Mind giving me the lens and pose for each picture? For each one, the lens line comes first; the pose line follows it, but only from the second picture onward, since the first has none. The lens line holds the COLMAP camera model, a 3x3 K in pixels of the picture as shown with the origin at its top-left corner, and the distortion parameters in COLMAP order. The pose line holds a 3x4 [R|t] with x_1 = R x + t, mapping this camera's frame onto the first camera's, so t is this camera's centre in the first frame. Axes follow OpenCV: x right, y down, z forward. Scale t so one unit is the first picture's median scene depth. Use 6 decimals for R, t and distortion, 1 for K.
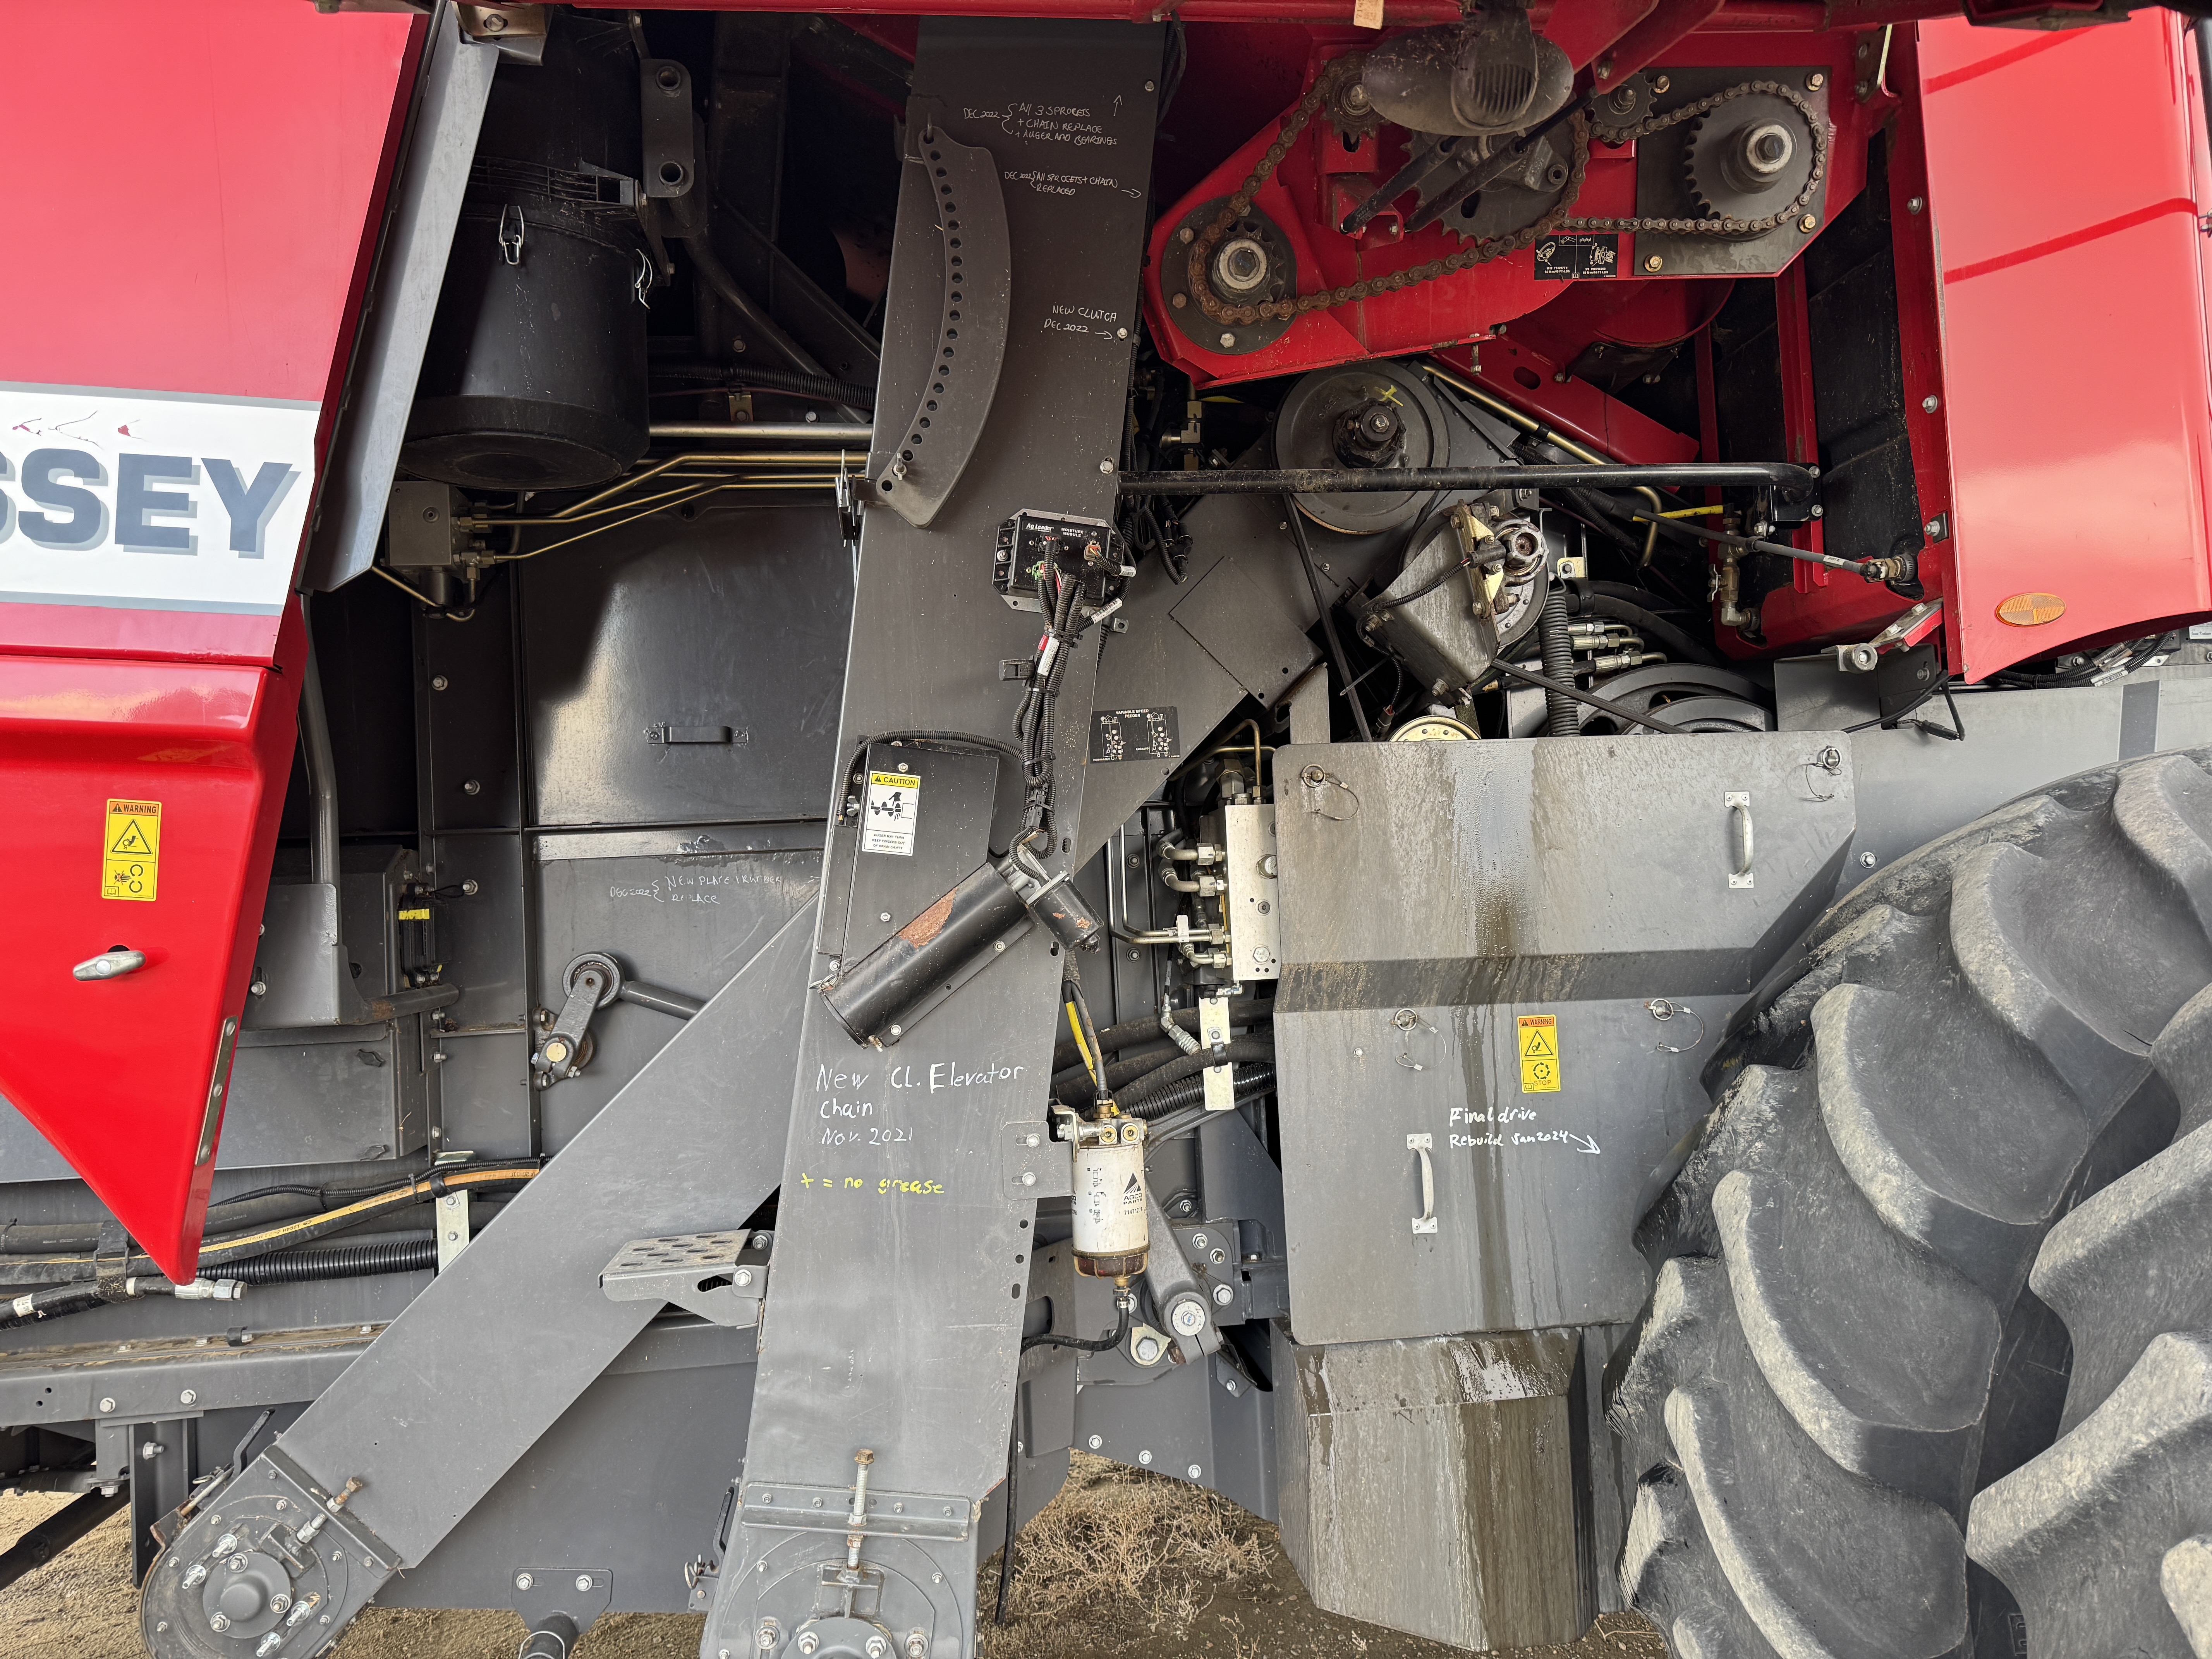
lens RADIAL K [[1580.2, 0, 1106.3], [0, 1580.2, 827.6], [0, 0, 1]] dist [0.018331, -0.022916]
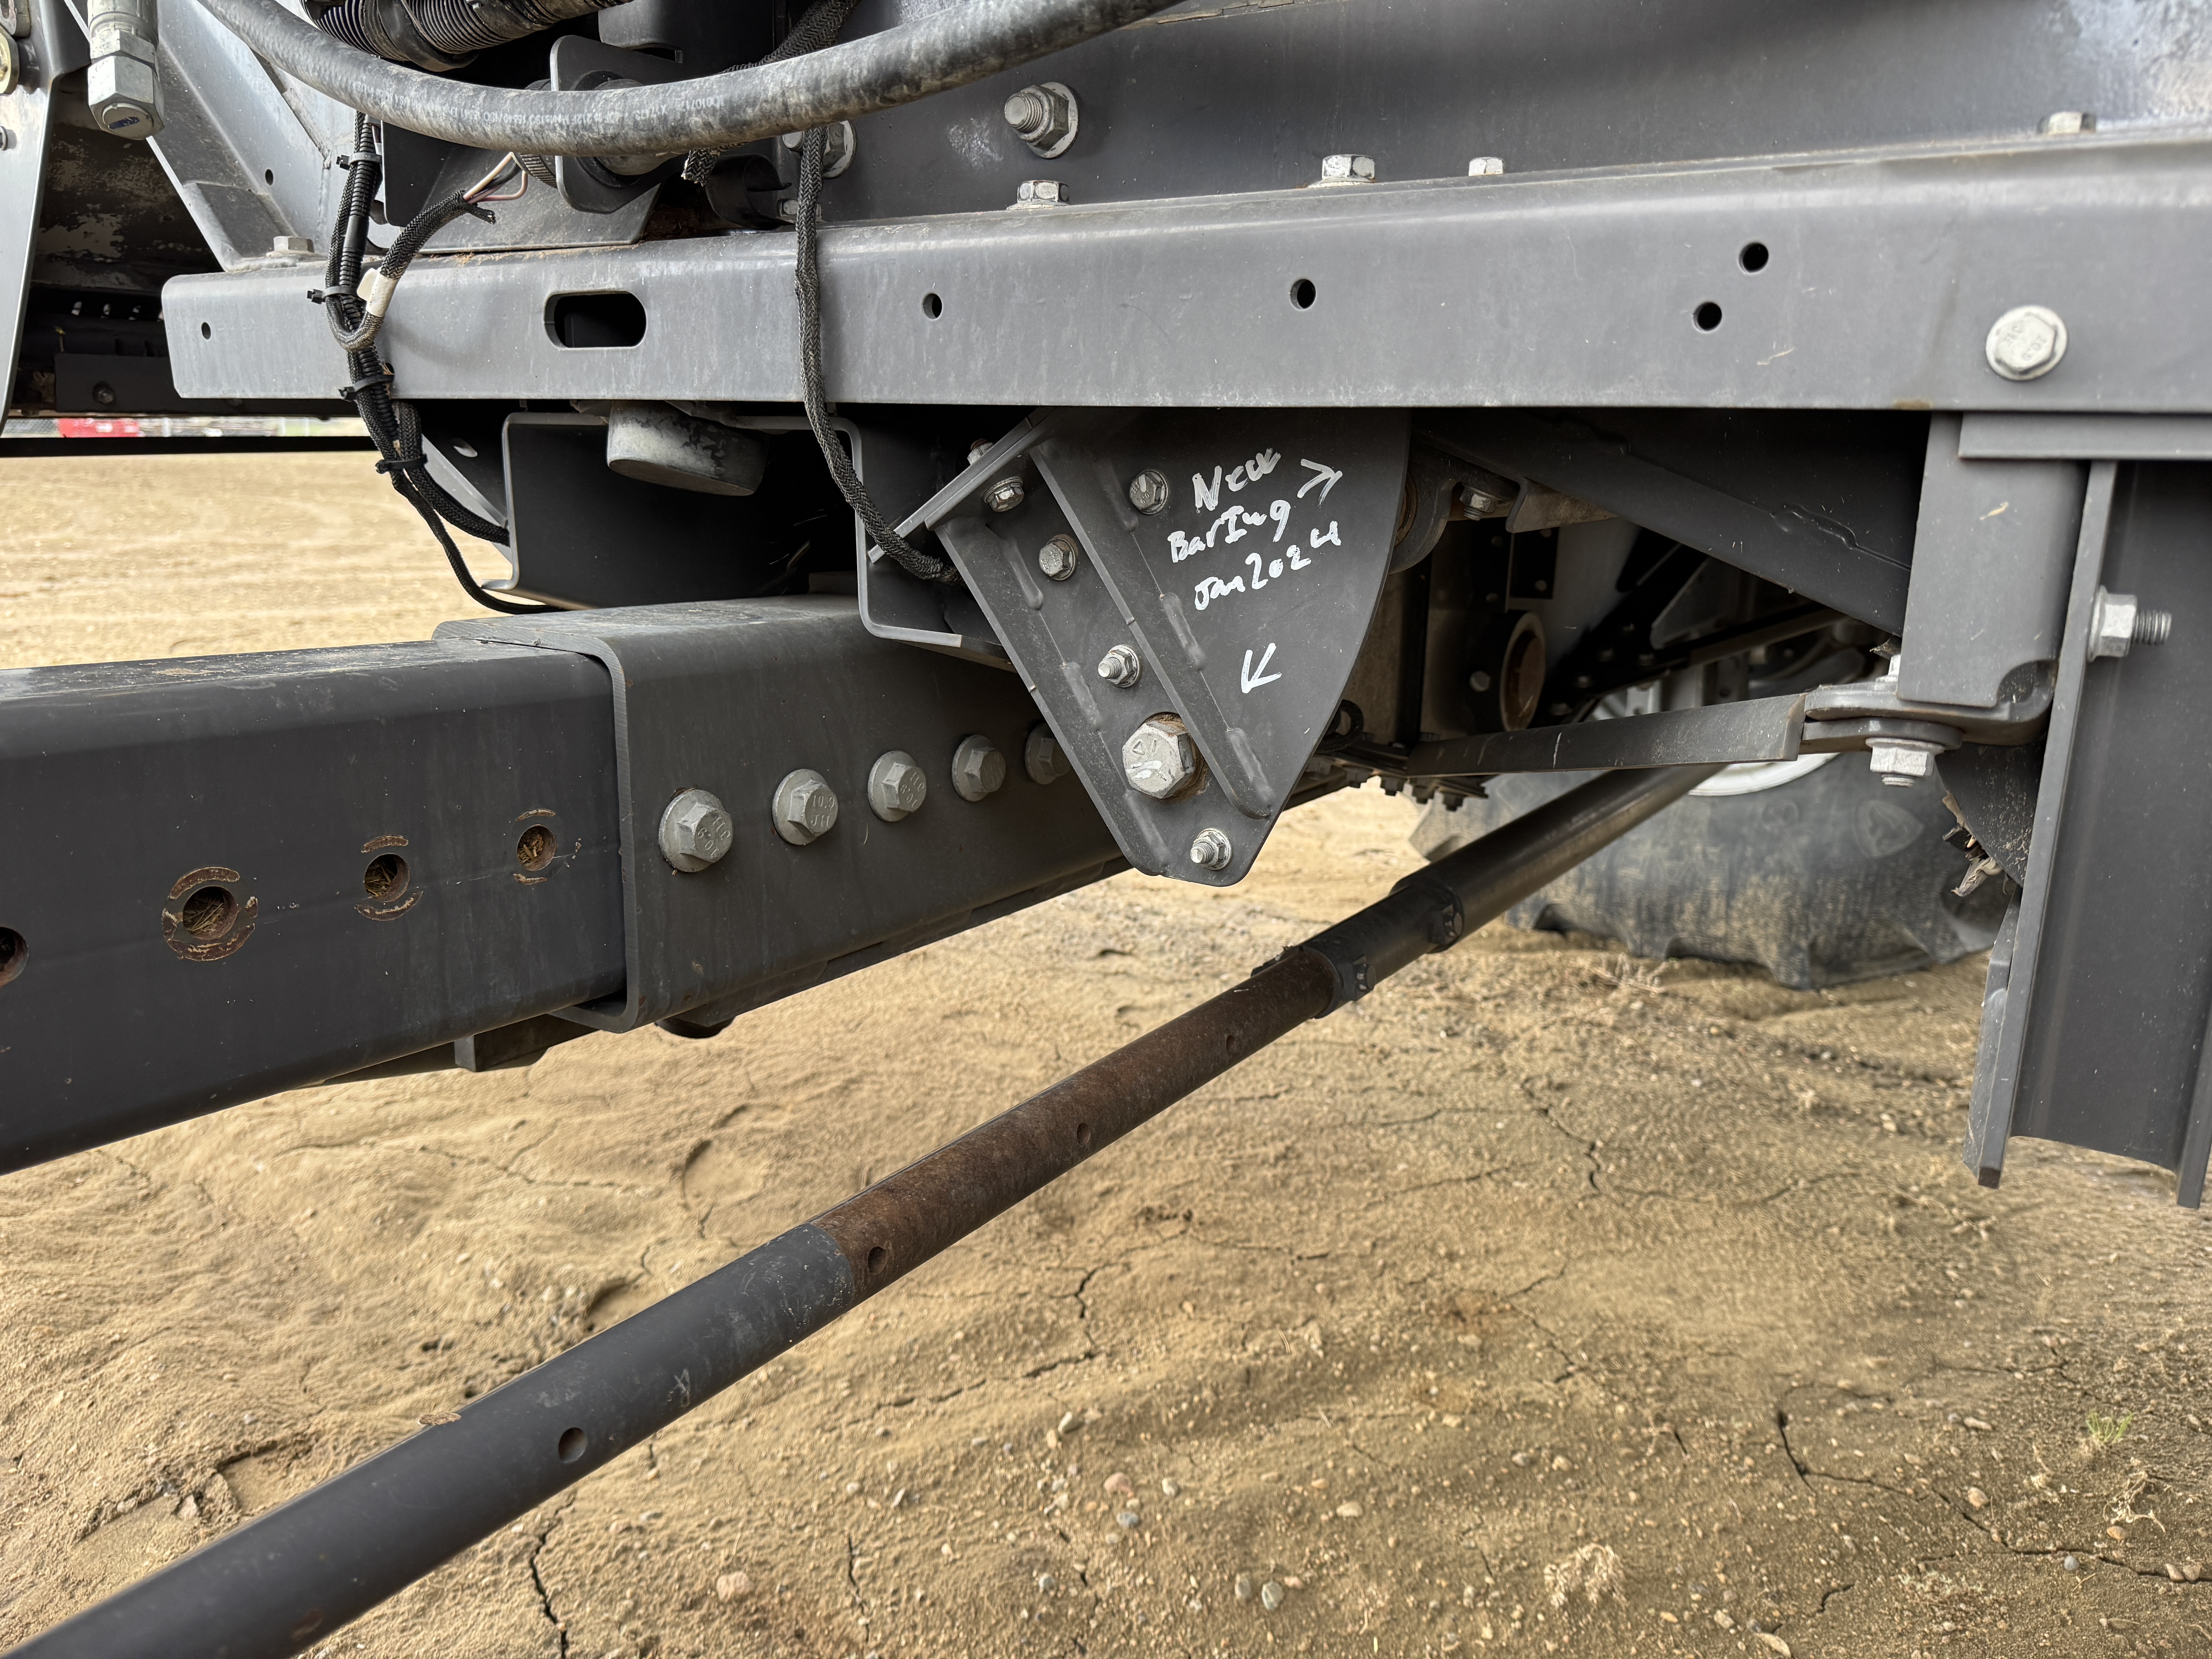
lens RADIAL K [[1580.2, 0, 1104.9], [0, 1580.2, 827.4], [0, 0, 1]] dist [0.018331, -0.022916]
pose [[0.760639, 0.219211, -0.611045, -0.581005], [-0.027004, 0.951132, 0.307602, 0.363743], [0.648614, -0.217473, 0.729387, 0.757811]]
